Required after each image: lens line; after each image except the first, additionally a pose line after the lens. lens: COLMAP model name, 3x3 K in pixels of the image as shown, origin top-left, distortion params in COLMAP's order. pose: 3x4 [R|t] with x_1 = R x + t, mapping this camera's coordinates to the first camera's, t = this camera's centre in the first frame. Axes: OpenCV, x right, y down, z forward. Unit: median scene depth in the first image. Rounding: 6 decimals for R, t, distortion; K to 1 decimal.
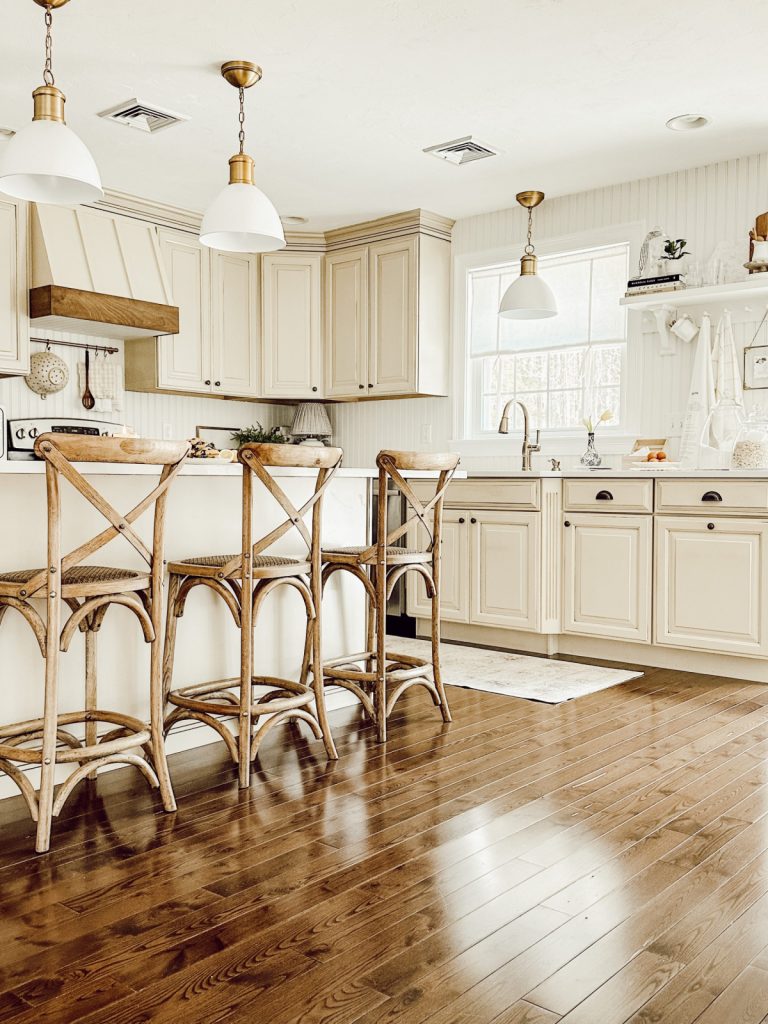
lens RADIAL K [[1120.9, 0, 384.0], [0, 1120.9, 512.0], [0, 0, 1]] dist [0.253513, -0.580293]
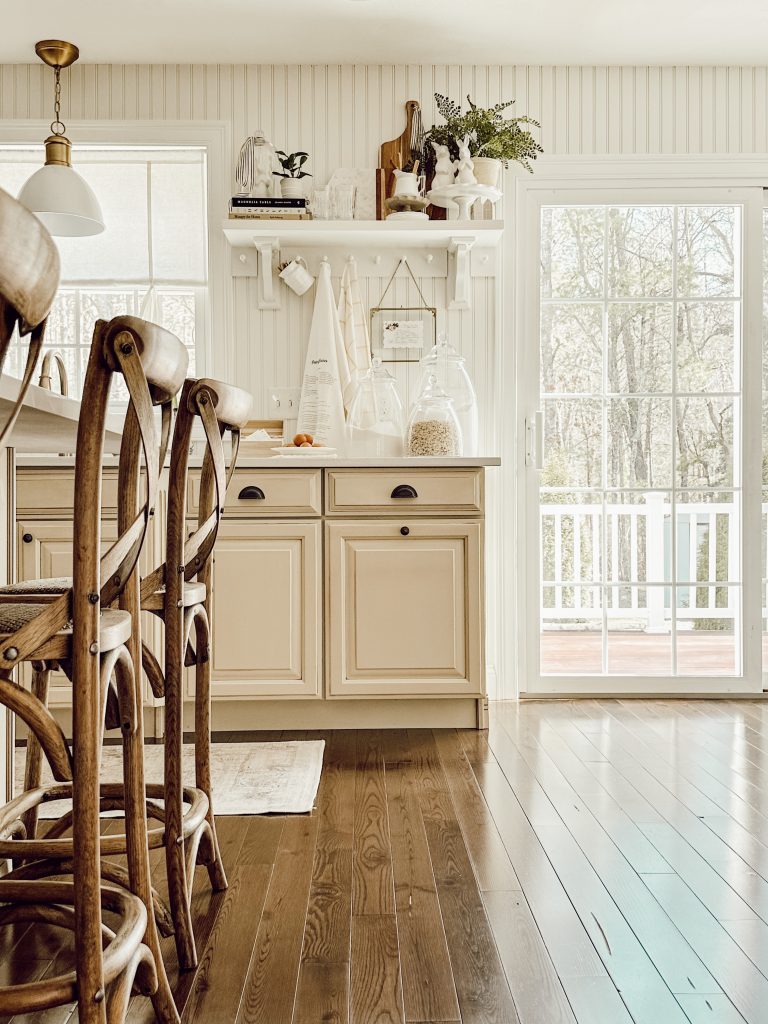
lens RADIAL K [[1120.9, 0, 384.0], [0, 1120.9, 512.0], [0, 0, 1]] dist [0.253513, -0.580293]
pose [[0.722446, -0.010373, 0.691350, -0.220252], [0.034230, 0.999198, -0.020777, 0.013794], [-0.690580, 0.038675, 0.722221, 0.432925]]
